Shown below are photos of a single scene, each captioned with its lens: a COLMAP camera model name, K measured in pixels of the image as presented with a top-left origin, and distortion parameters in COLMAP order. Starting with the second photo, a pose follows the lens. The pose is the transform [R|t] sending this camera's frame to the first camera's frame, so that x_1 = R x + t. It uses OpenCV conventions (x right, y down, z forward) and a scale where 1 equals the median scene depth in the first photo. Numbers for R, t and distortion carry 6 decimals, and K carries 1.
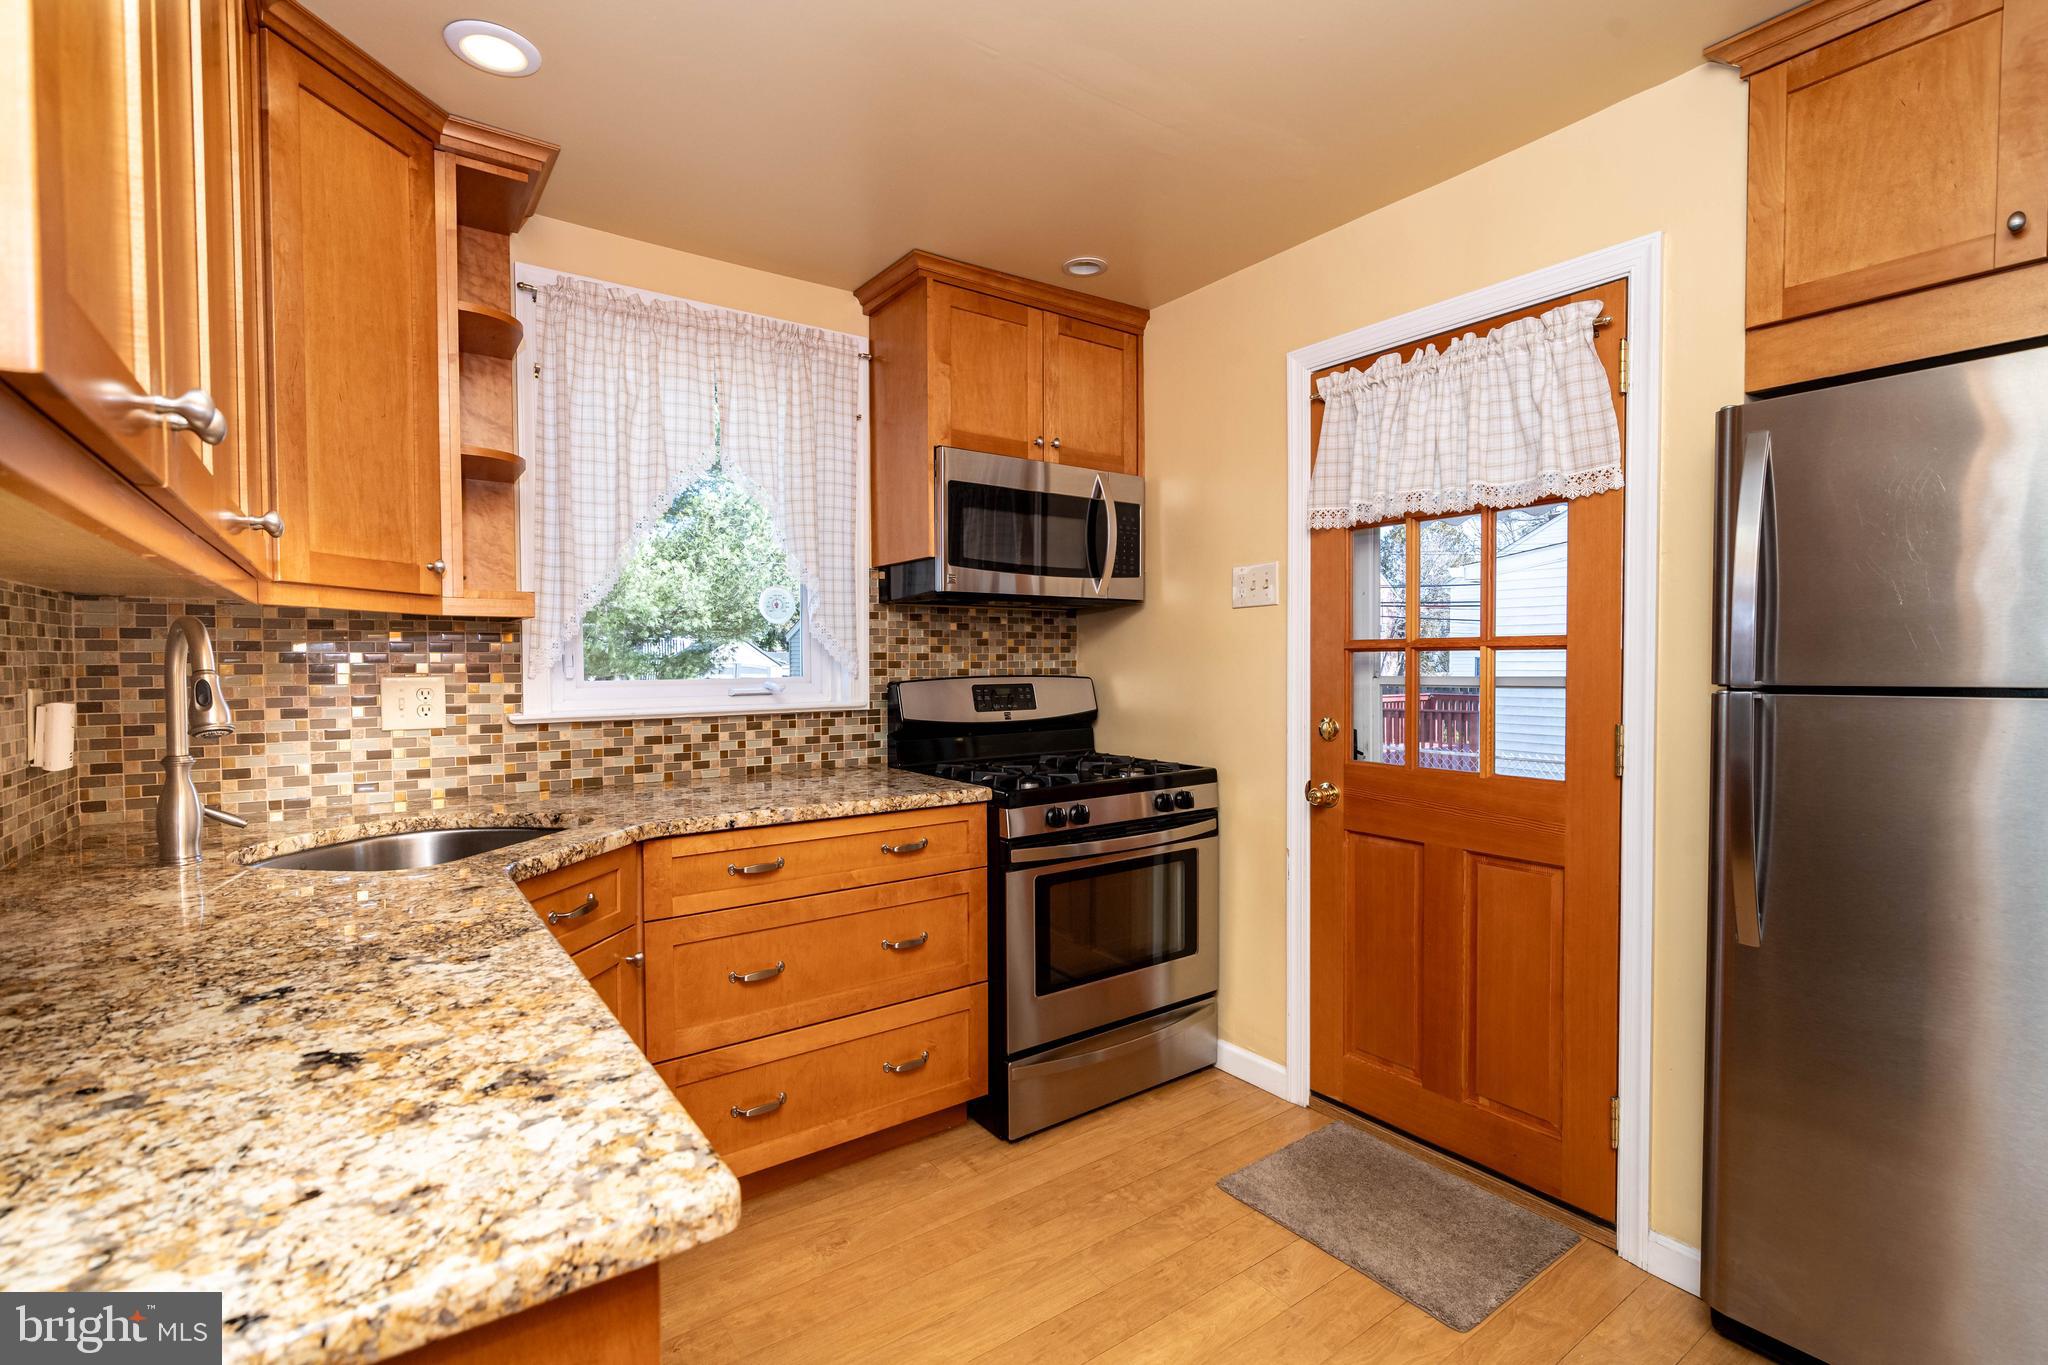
lens RADIAL K [[938.7, 0, 1015.3], [0, 938.7, 693.7], [0, 0, 1]] dist [0.000772, -0.000628]
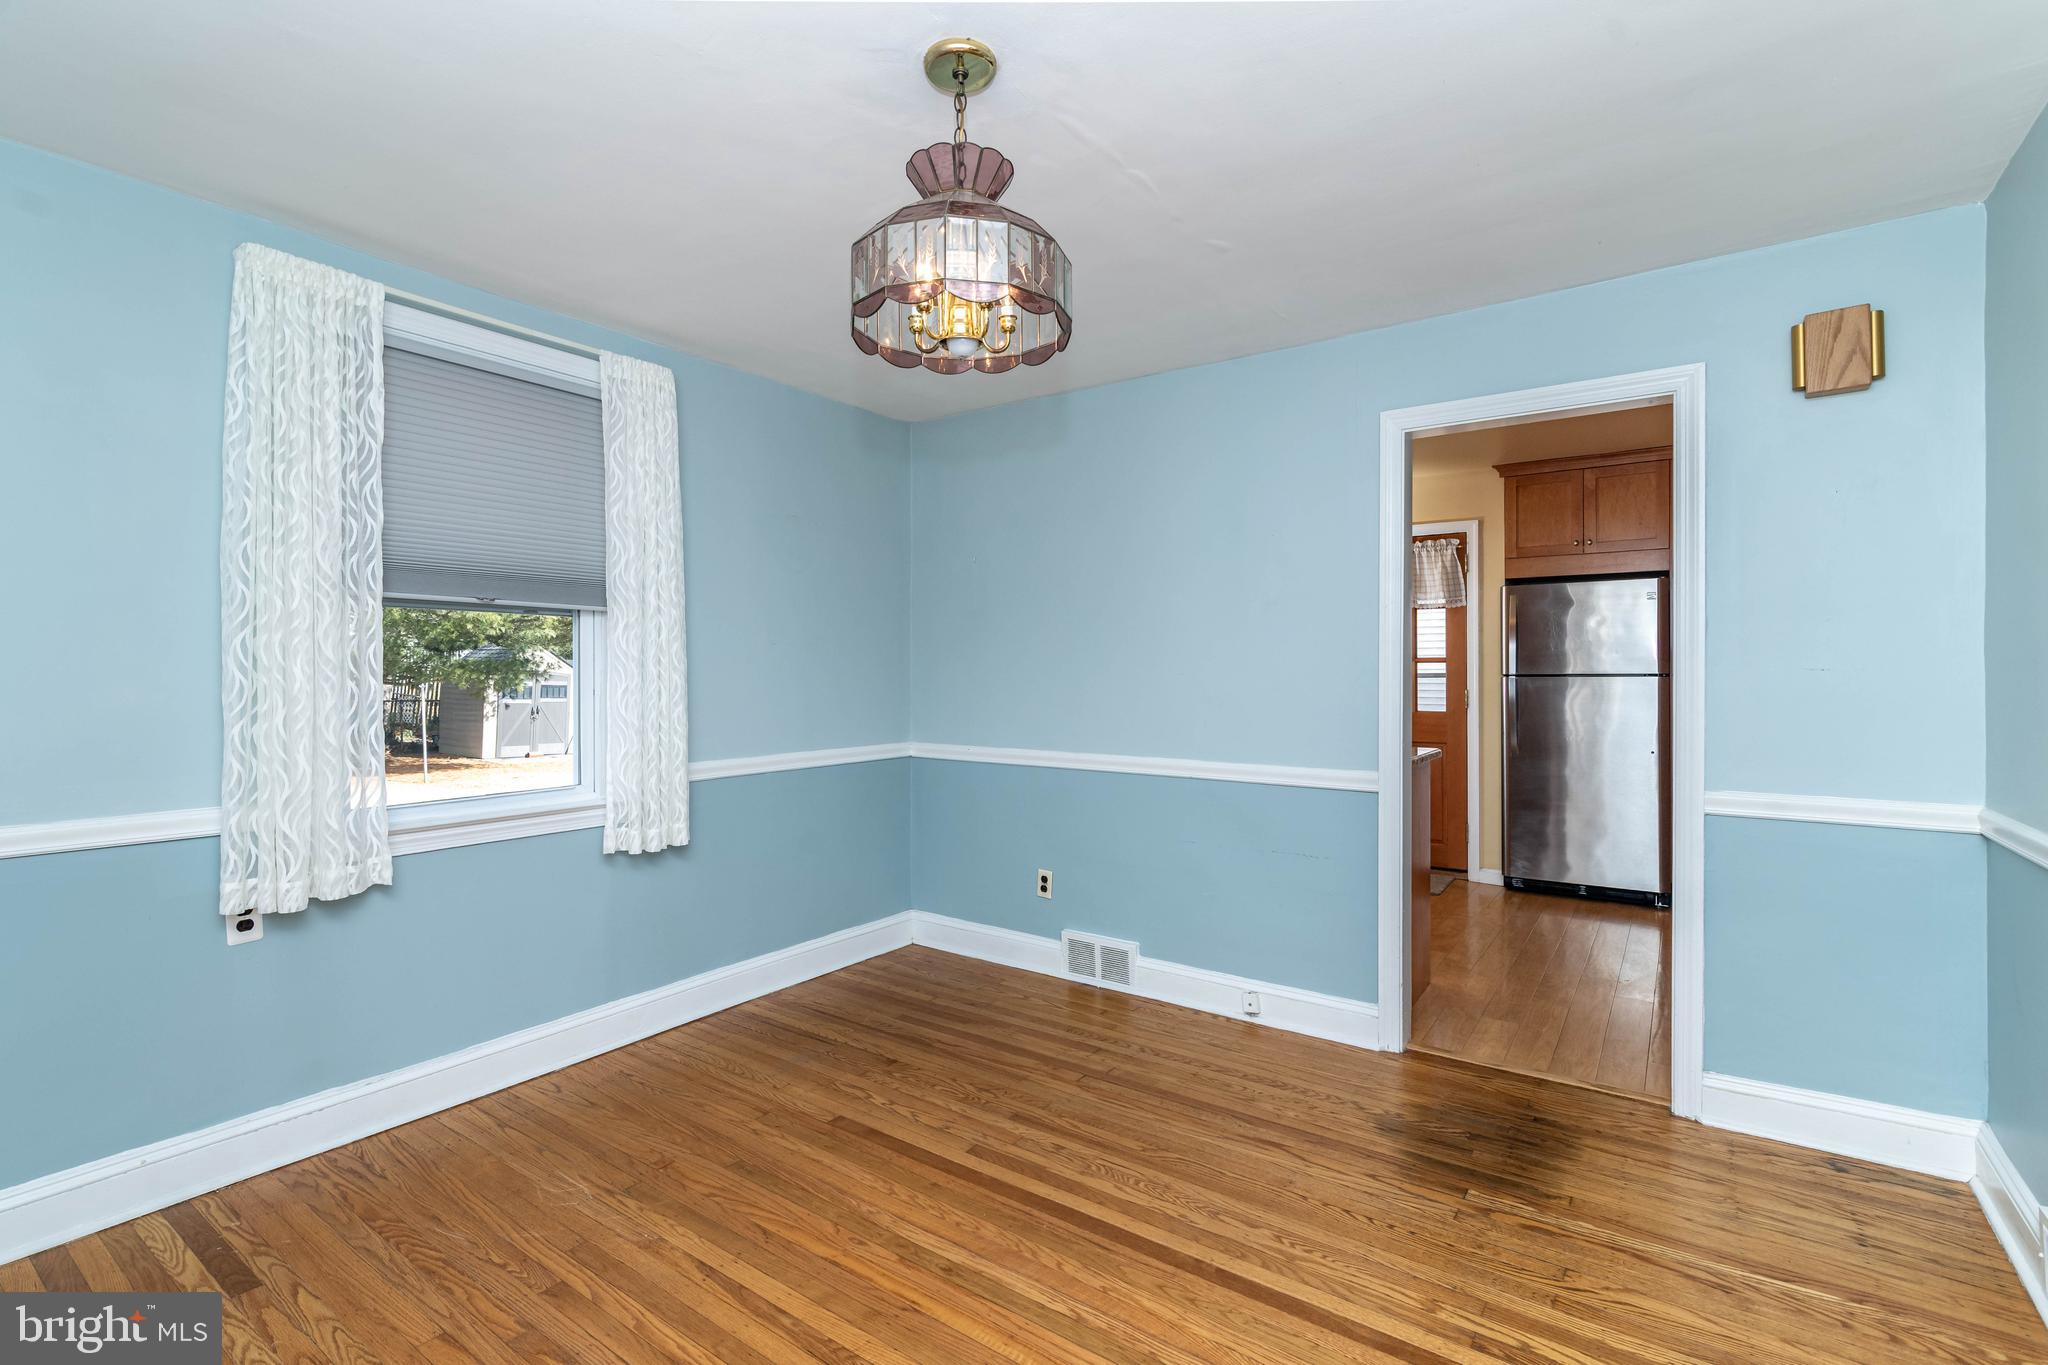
lens RADIAL K [[938.7, 0, 1007.8], [0, 938.7, 674.5], [0, 0, 1]] dist [0.000772, -0.000628]
pose [[0.947363, -0.006366, 0.320099, -1.499951], [0.014823, 0.999602, -0.023993, 0.034025], [-0.319819, 0.027475, 0.947080, -1.179418]]
